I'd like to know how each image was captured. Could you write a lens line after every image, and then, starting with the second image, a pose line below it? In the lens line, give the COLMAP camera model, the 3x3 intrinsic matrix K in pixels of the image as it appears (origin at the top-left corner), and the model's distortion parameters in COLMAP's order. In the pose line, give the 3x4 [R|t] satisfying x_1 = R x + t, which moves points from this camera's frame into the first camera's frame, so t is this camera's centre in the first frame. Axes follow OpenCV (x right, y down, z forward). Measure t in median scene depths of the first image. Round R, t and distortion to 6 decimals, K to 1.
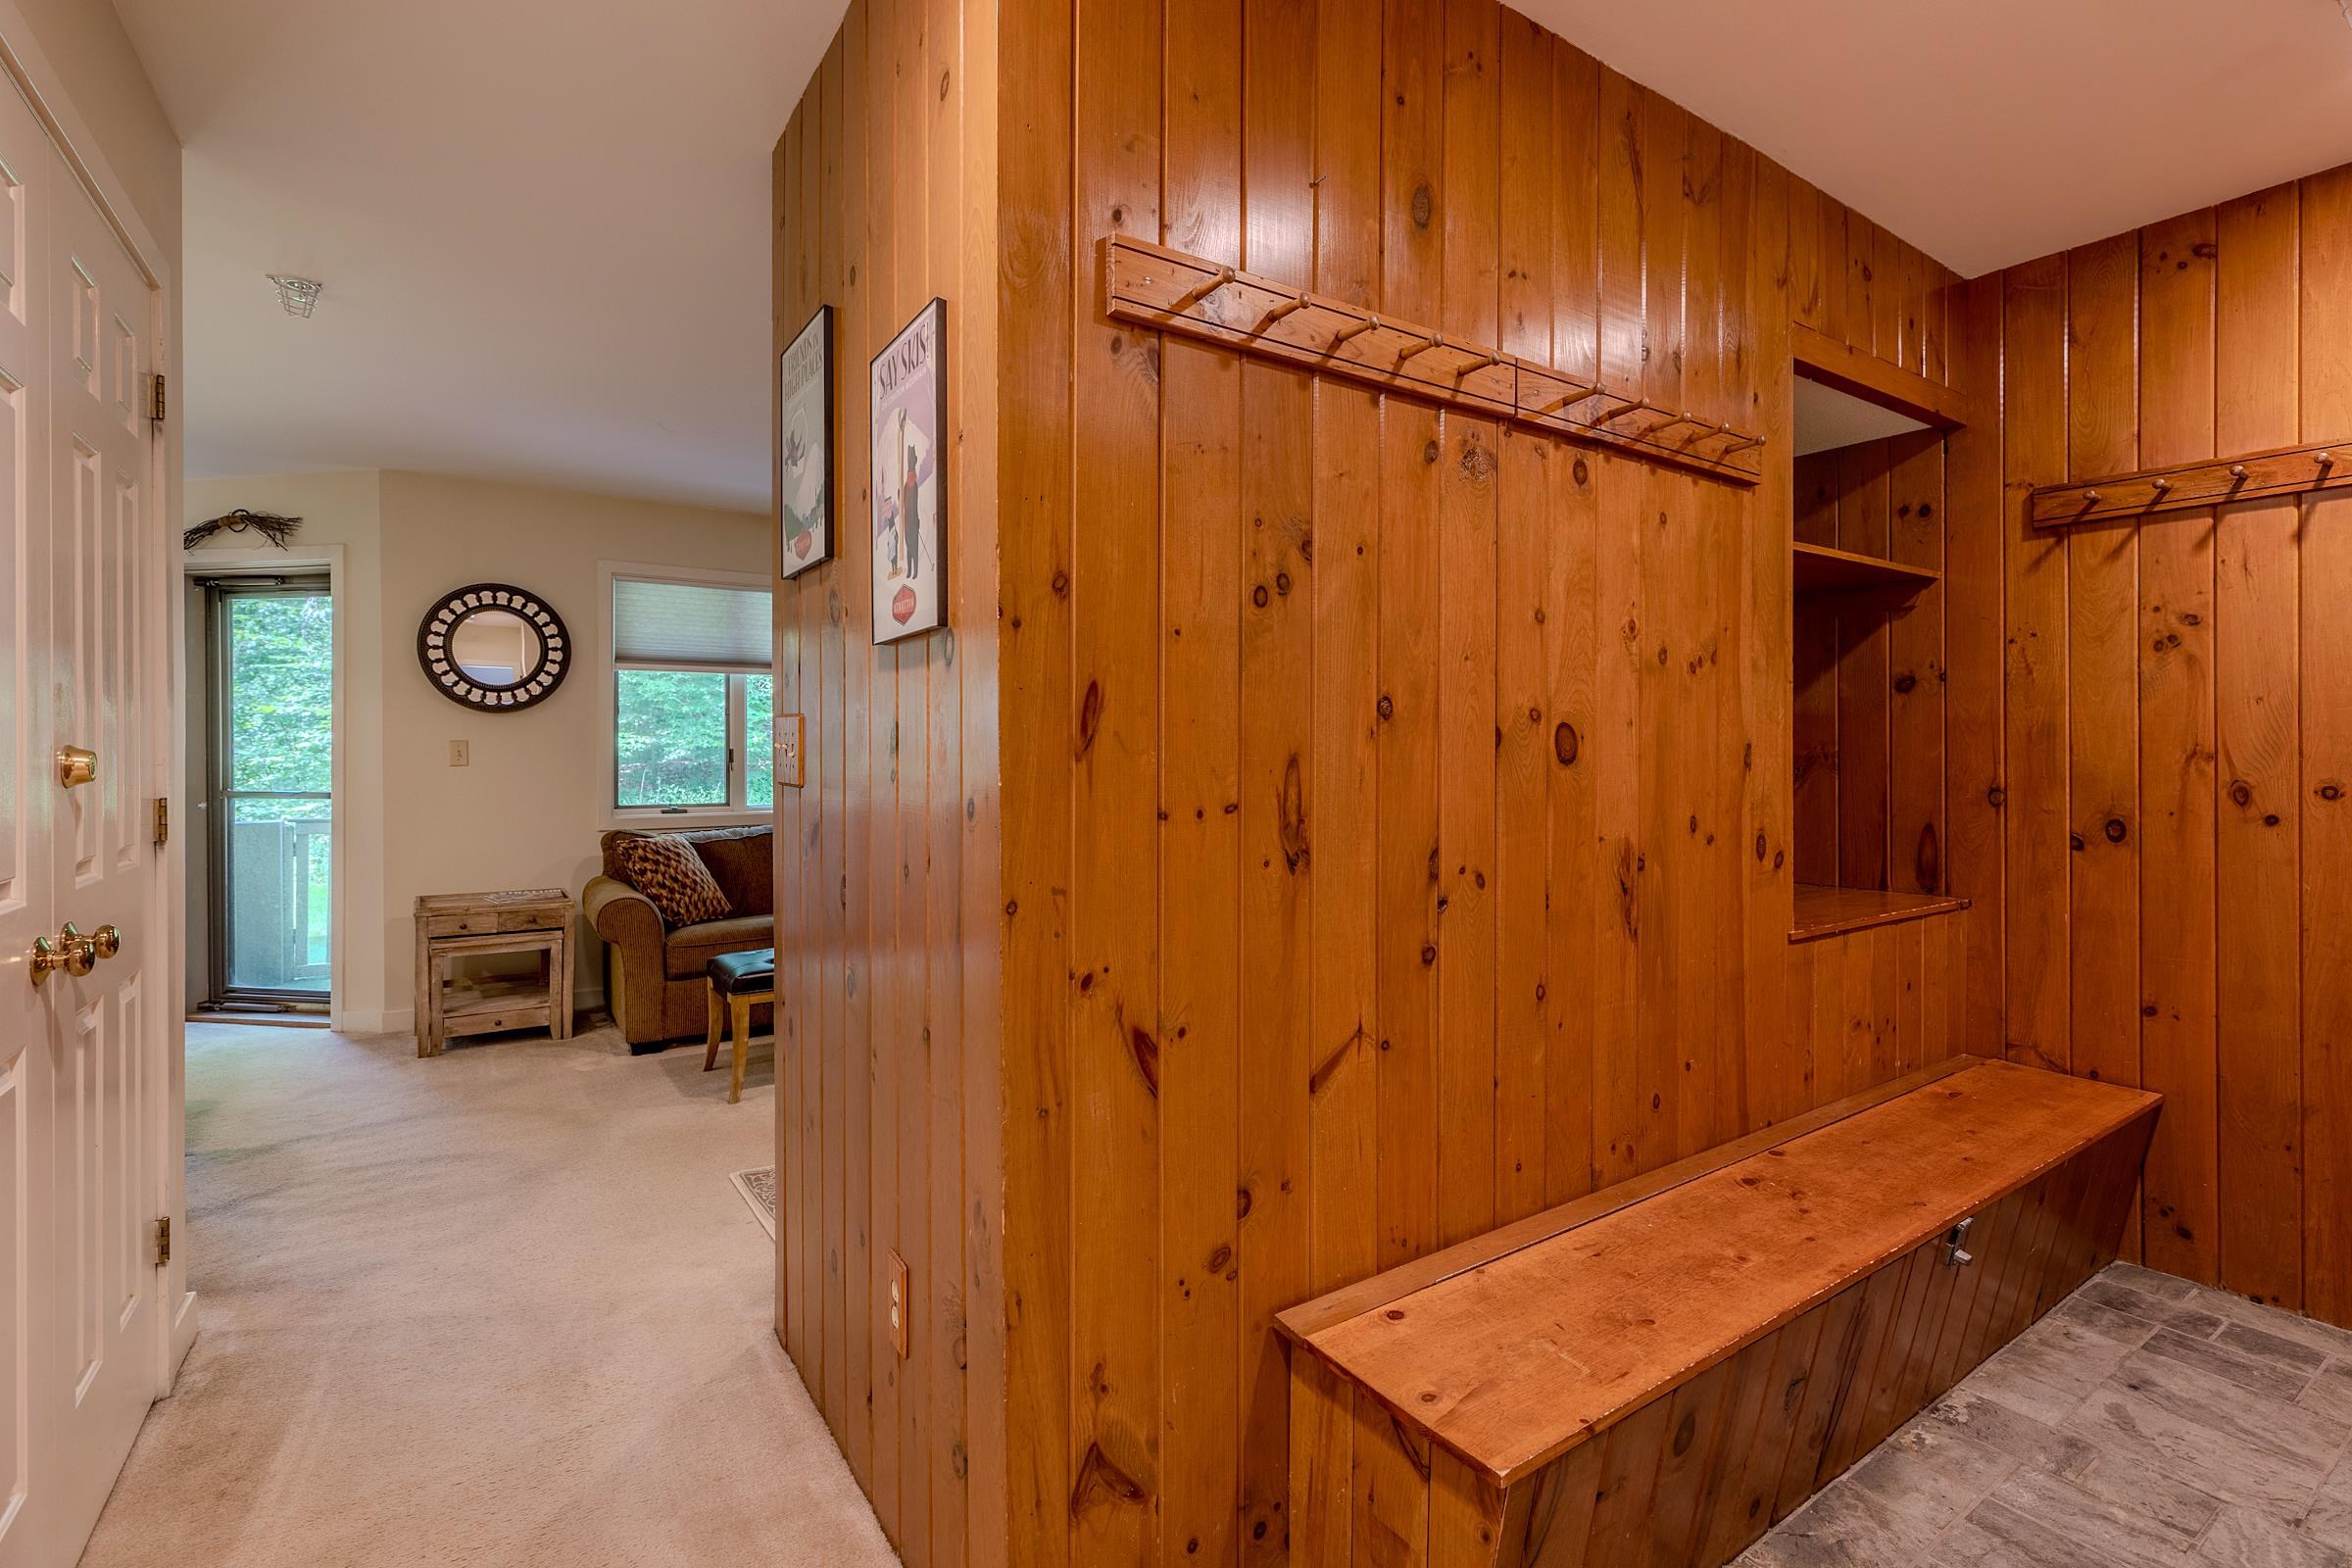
lens RADIAL K [[1086.9, 0, 1214.5], [0, 1086.9, 754.3], [0, 0, 1]] dist [0.008202, -0.001081]
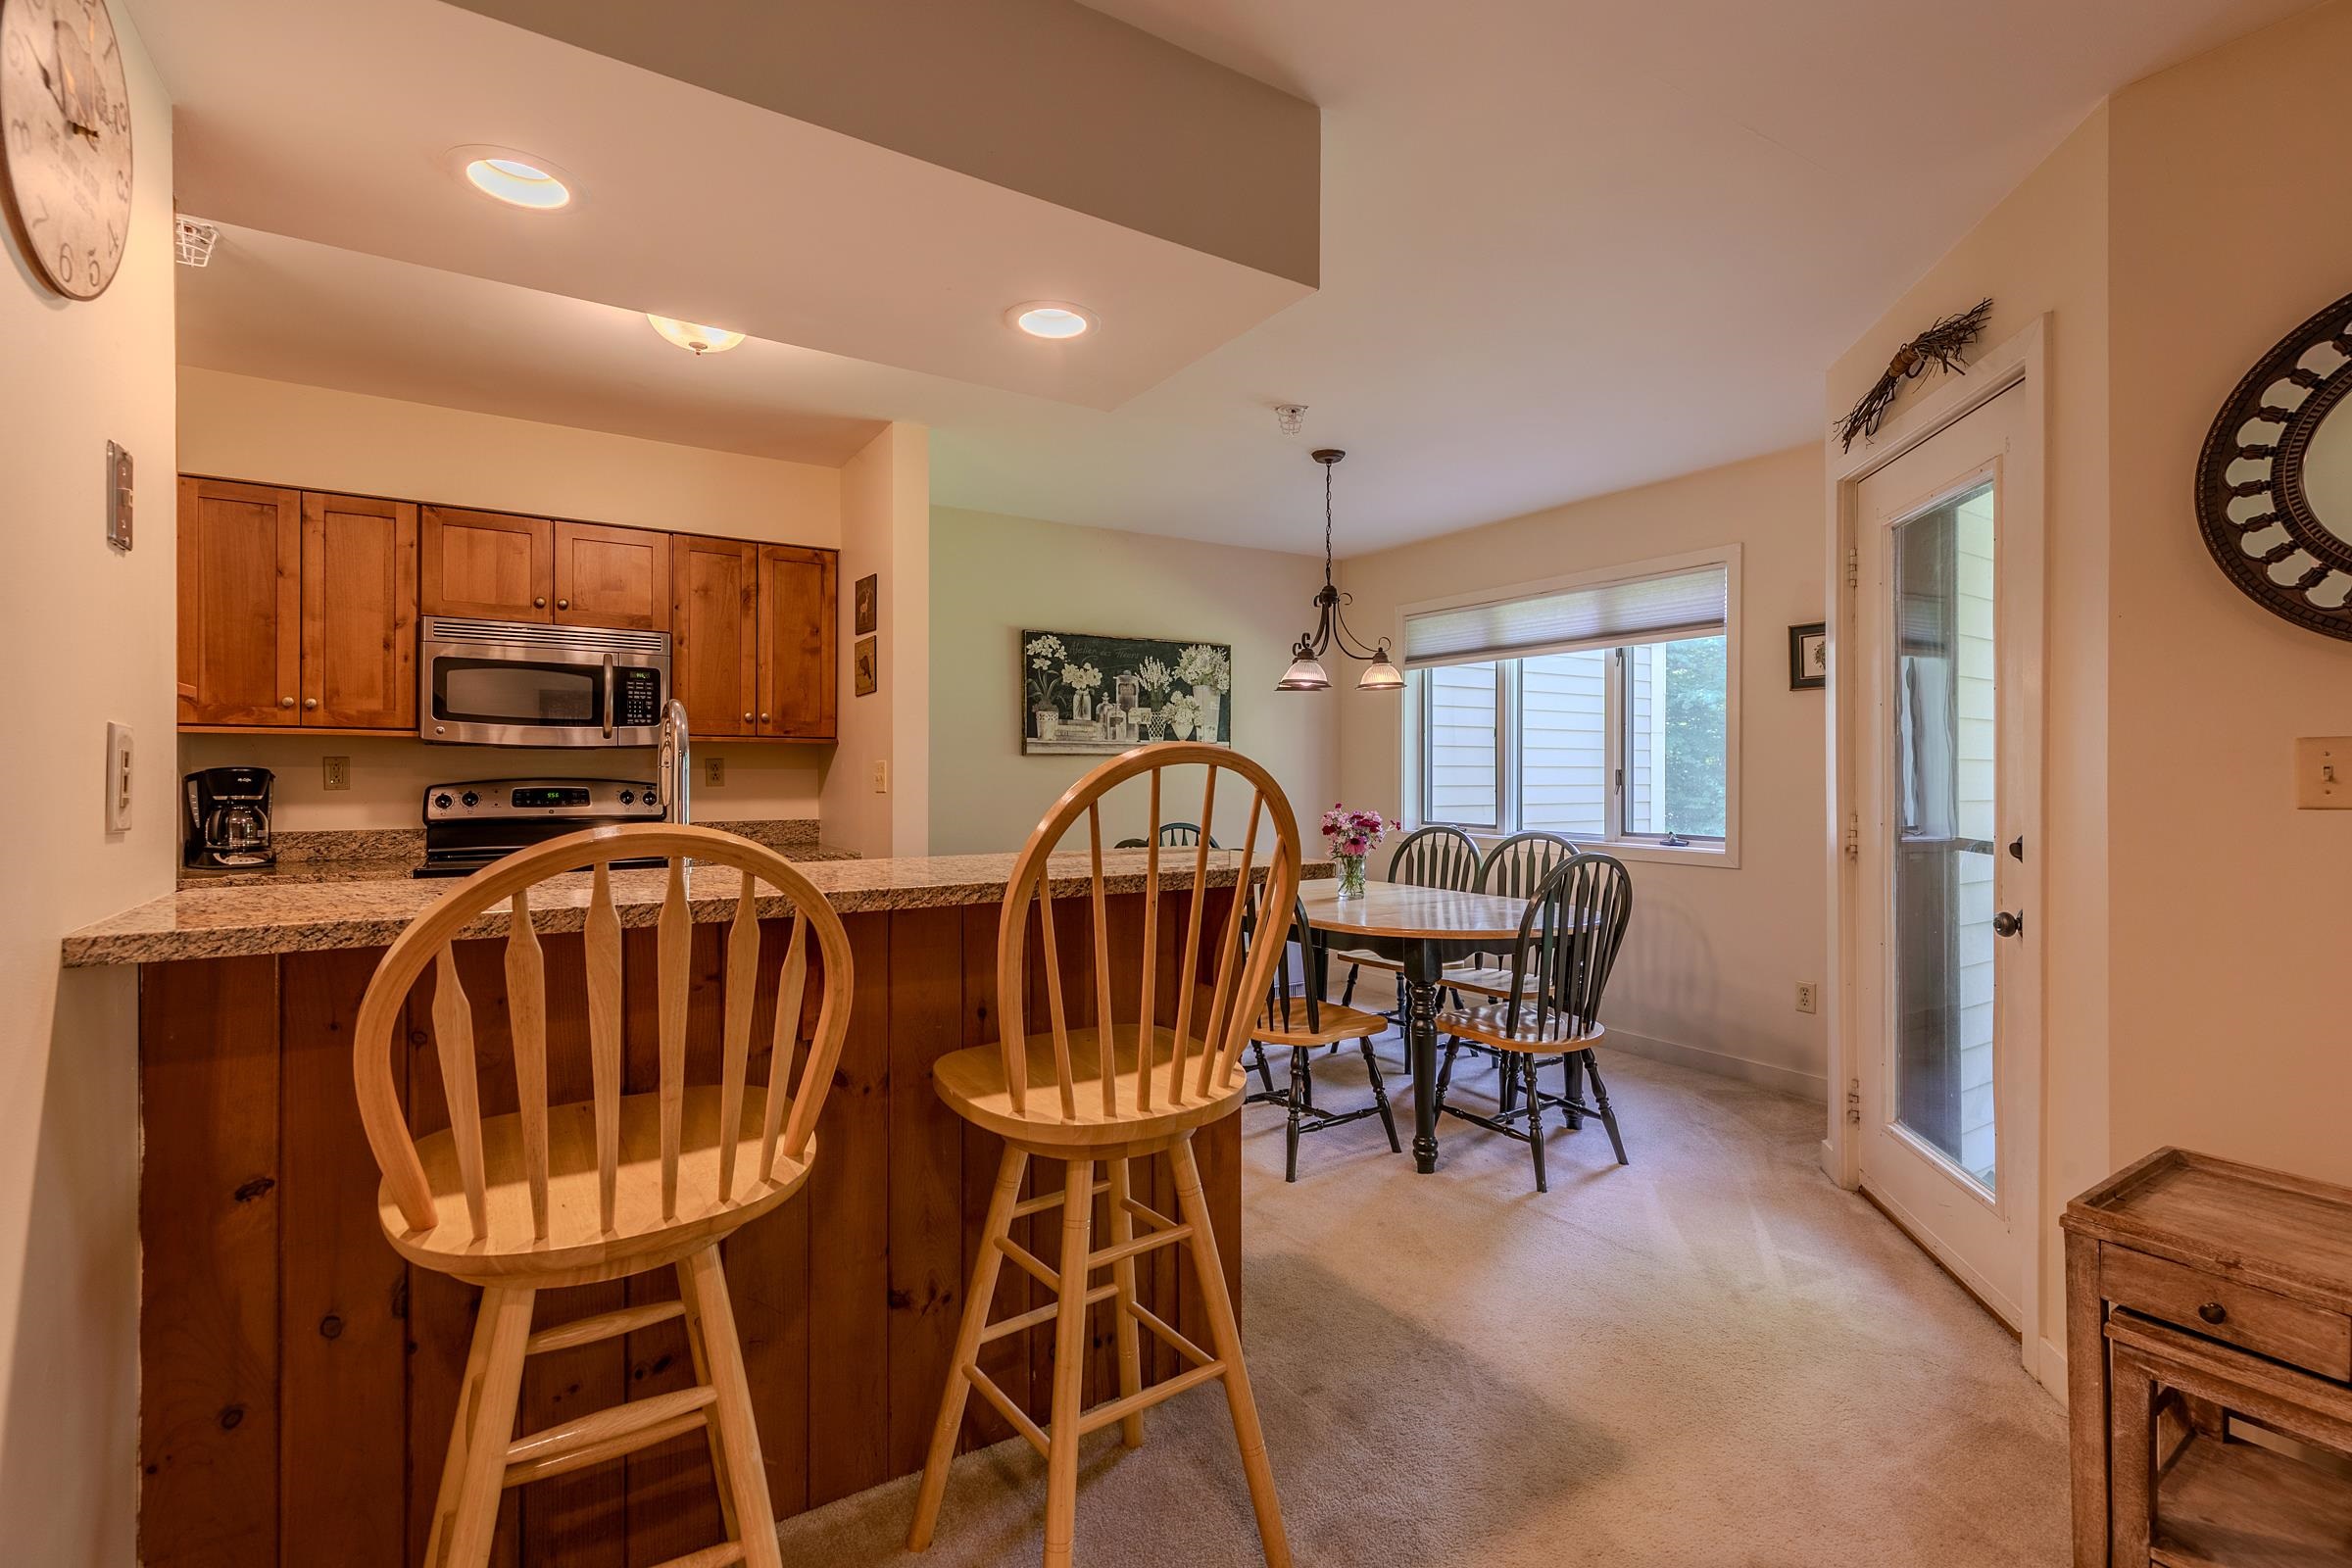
lens RADIAL K [[1086.9, 0, 1169.7], [0, 1086.9, 772.8], [0, 0, 1]] dist [0.008202, -0.001081]
pose [[-0.033729, -0.001525, -0.999430, -0.325704], [-0.007766, 0.999969, -0.001264, 0.002252], [0.999401, 0.007719, -0.033739, 0.640771]]
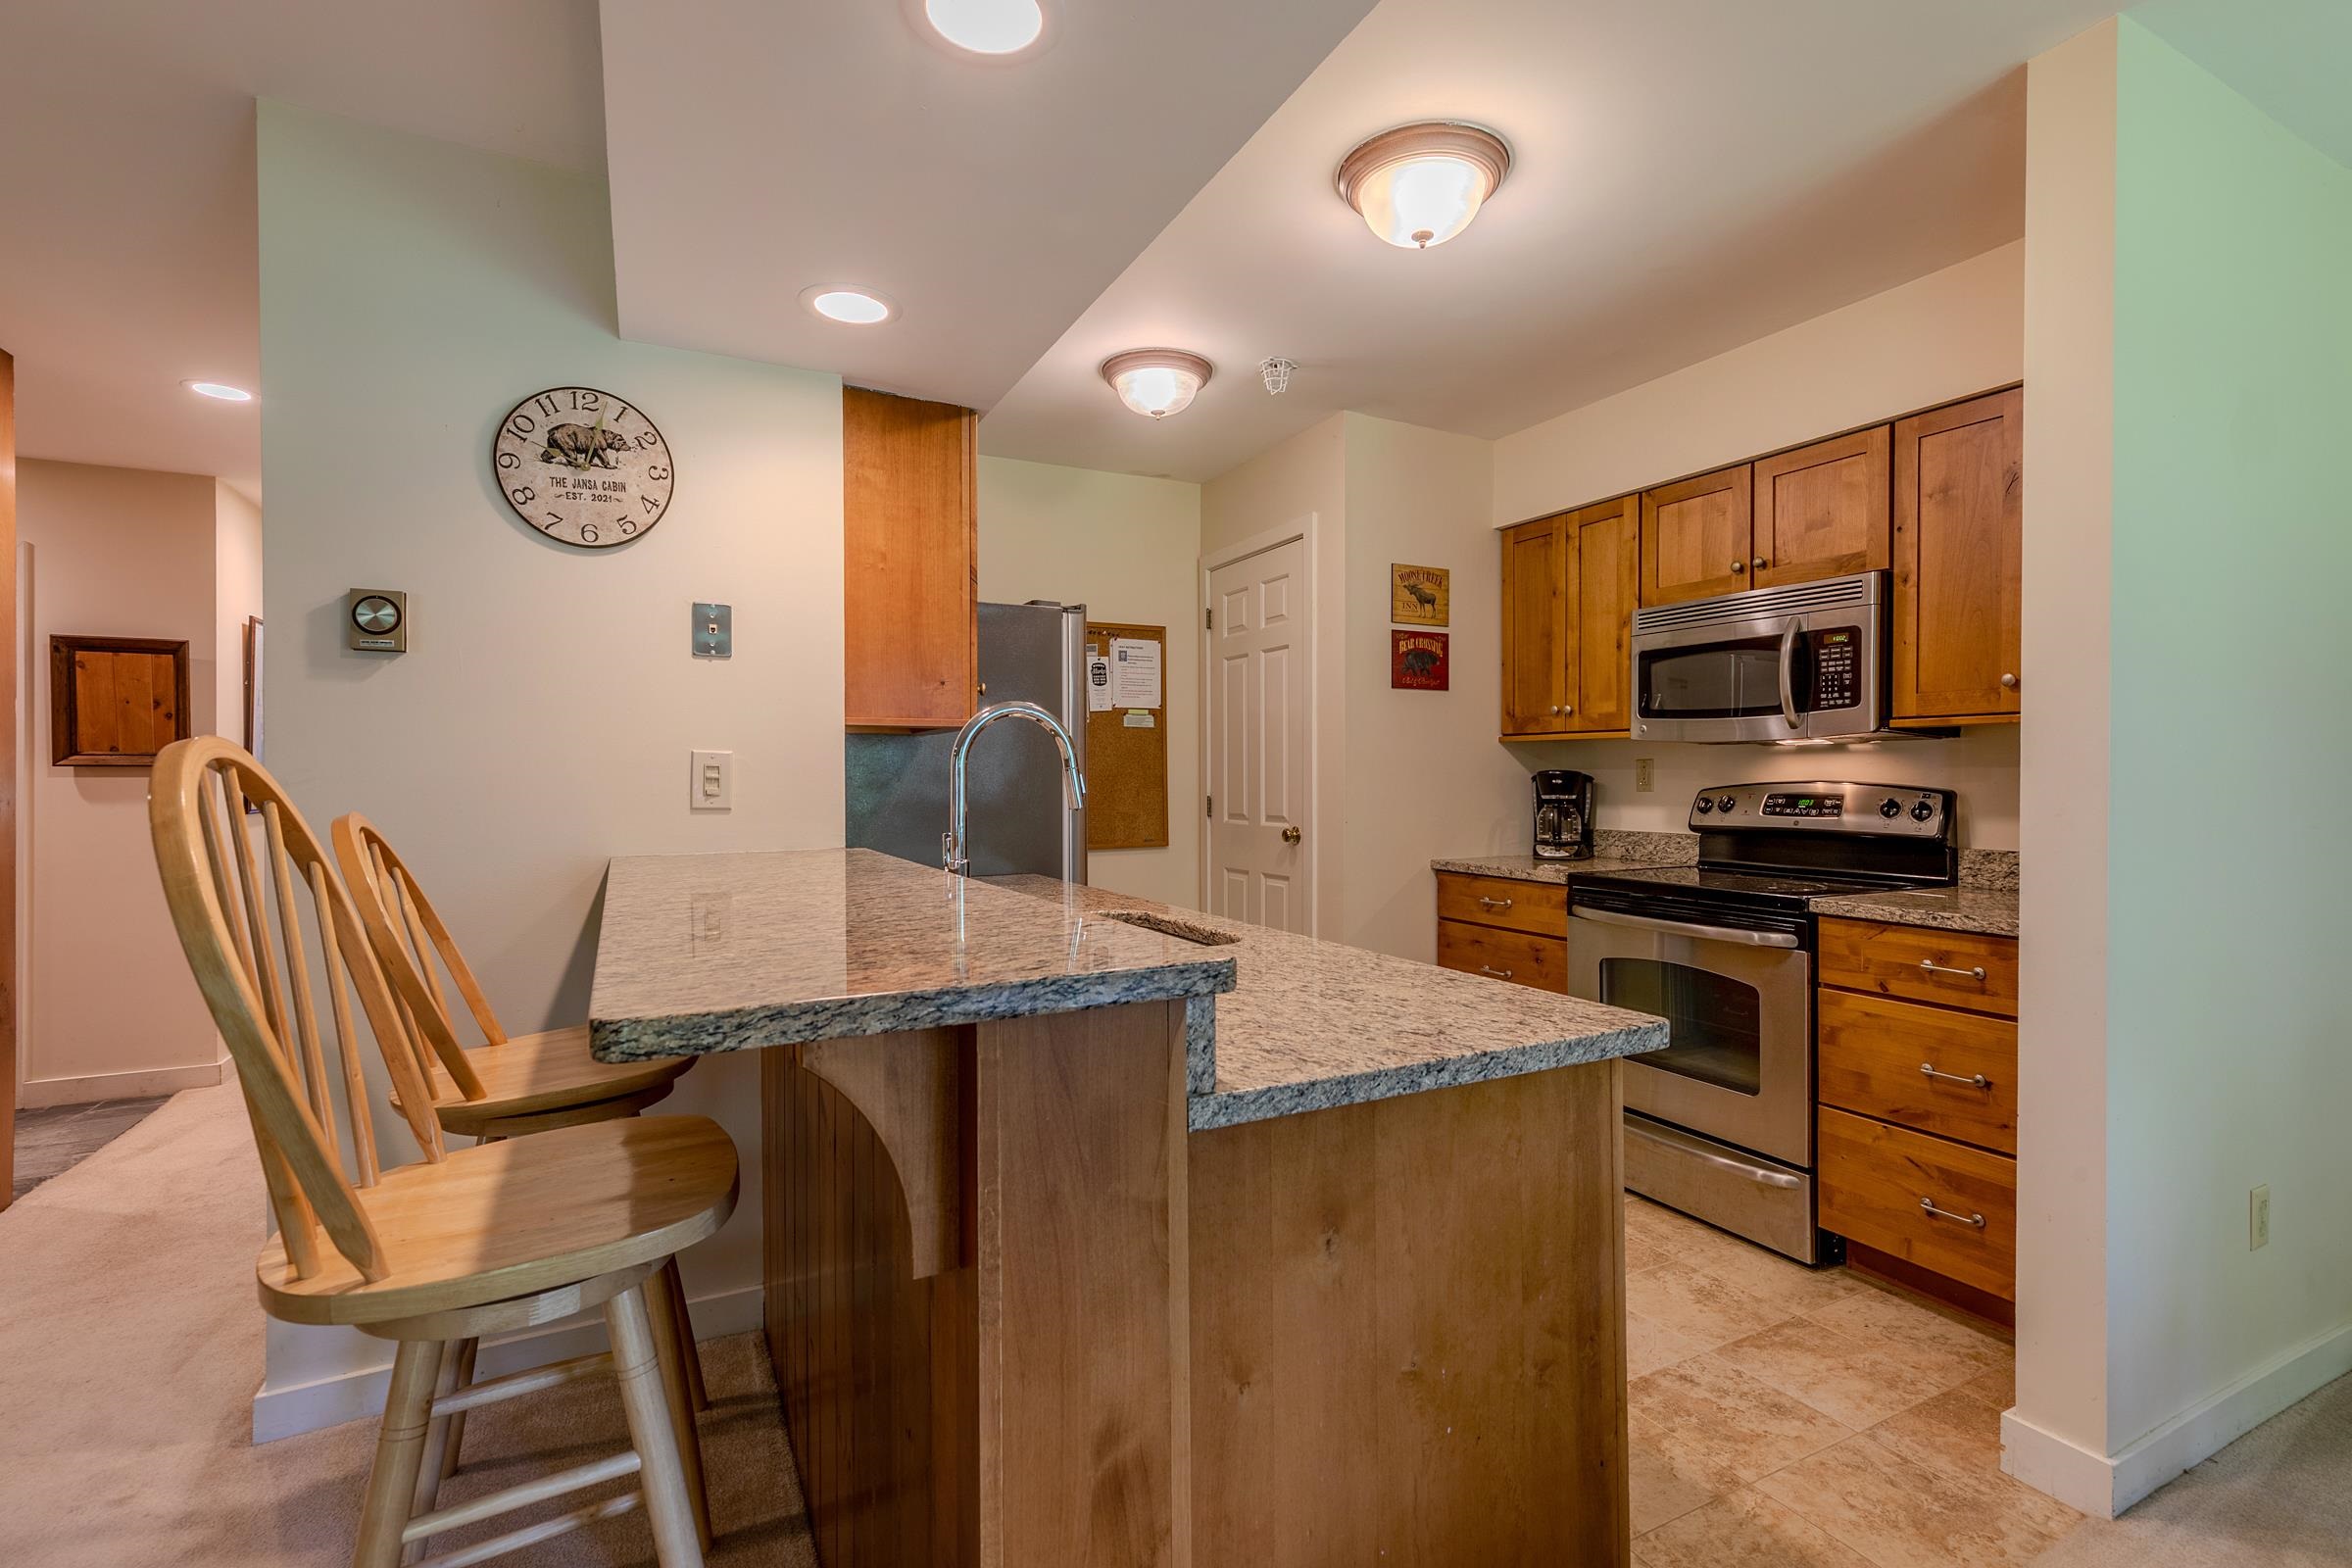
lens RADIAL K [[1086.9, 0, 1225.6], [0, 1086.9, 781.5], [0, 0, 1]] dist [0.008202, -0.001081]
pose [[-0.994367, 0.002374, 0.105966, -0.860469], [0.003784, 0.999907, 0.013106, -0.000648], [-0.105925, 0.013433, -0.994283, 0.837520]]
